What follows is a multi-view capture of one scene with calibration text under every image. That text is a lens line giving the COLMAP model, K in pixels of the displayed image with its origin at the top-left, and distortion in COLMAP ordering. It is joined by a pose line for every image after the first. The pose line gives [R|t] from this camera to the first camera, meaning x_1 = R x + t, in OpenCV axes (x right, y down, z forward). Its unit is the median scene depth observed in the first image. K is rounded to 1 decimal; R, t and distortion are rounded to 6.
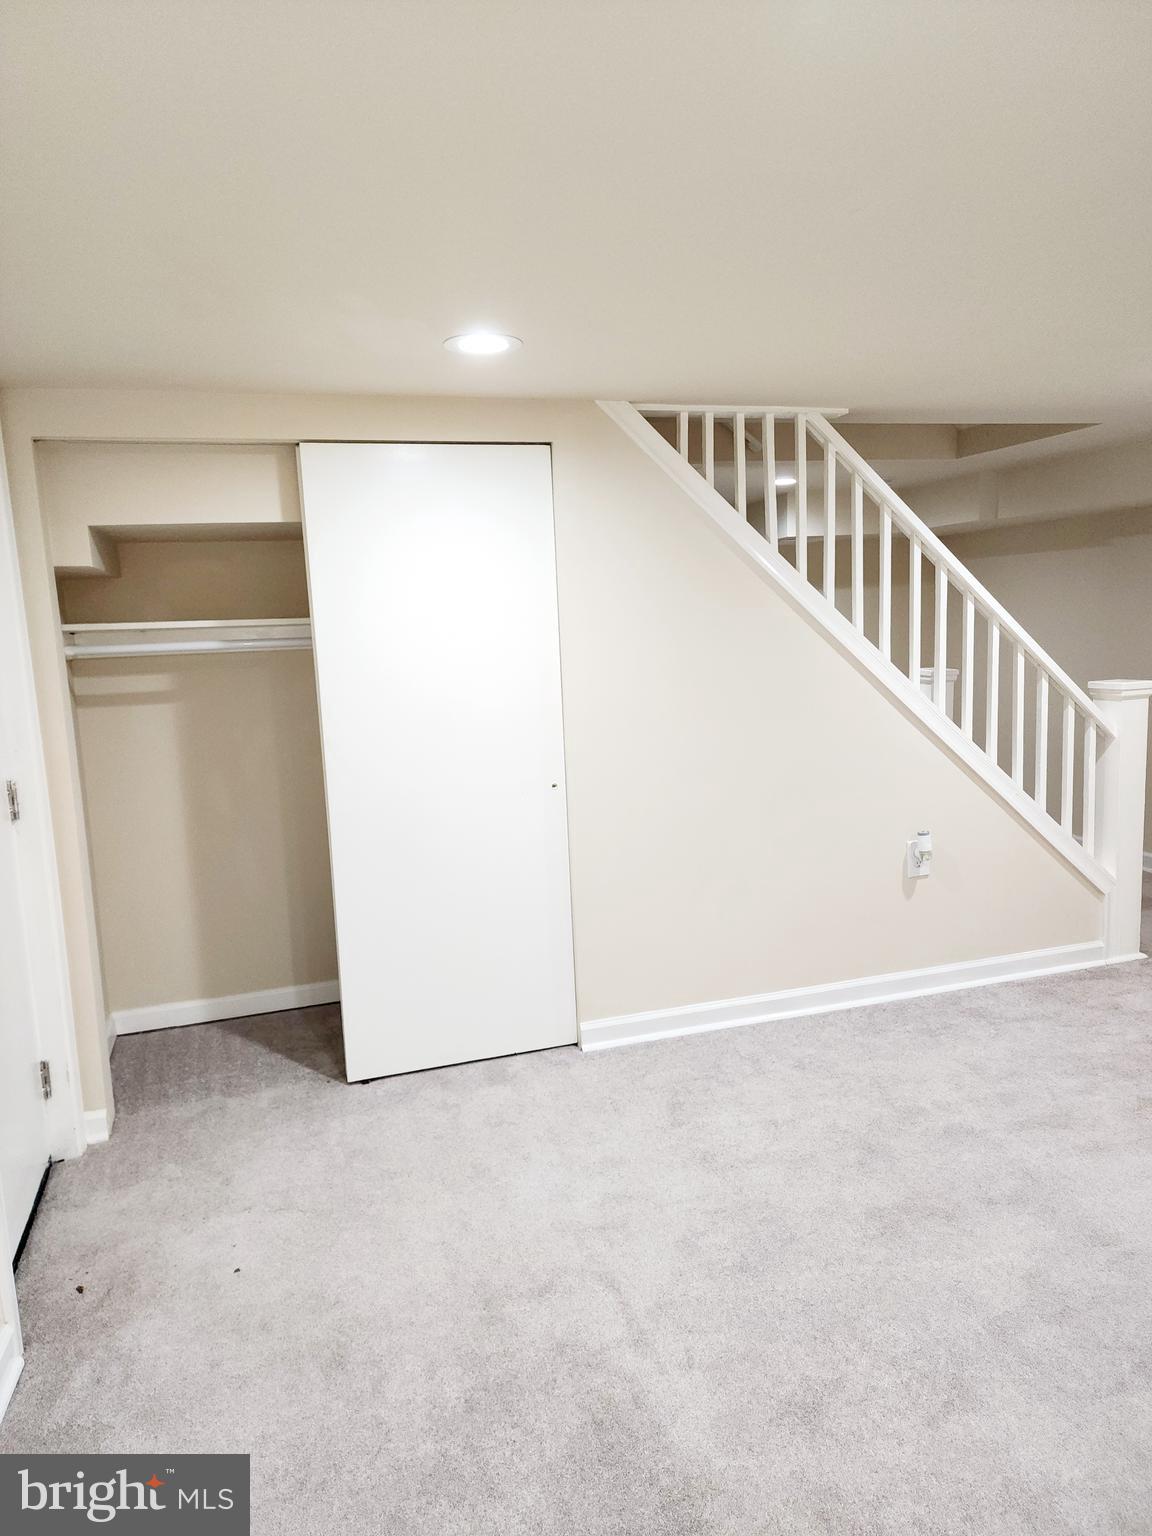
lens RADIAL K [[1022.4, 0, 571.7], [0, 1022.4, 769.5], [0, 0, 1]] dist [0.089324, -0.089518]
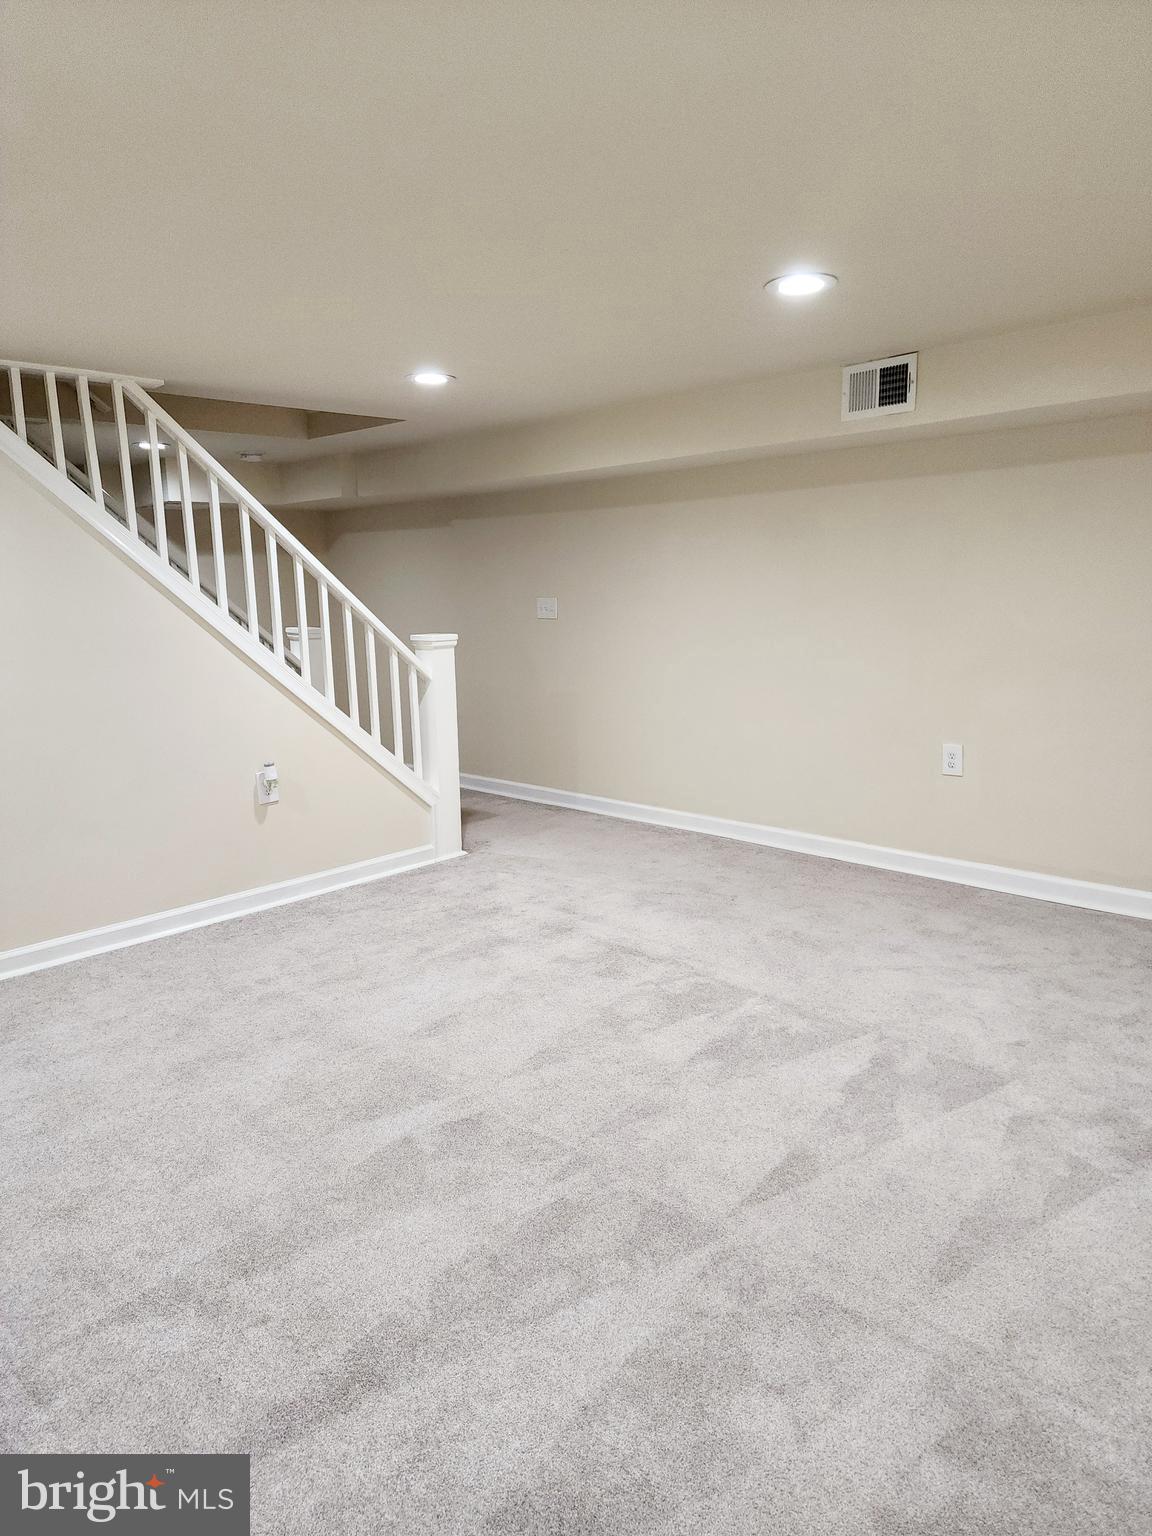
lens RADIAL K [[1022.4, 0, 571.7], [0, 1022.4, 769.5], [0, 0, 1]] dist [0.089324, -0.089518]
pose [[0.882253, -0.066721, 0.466023, 0.104710], [0.056690, 0.997760, 0.035528, 0.046231], [-0.467350, -0.004926, 0.884059, -0.173081]]
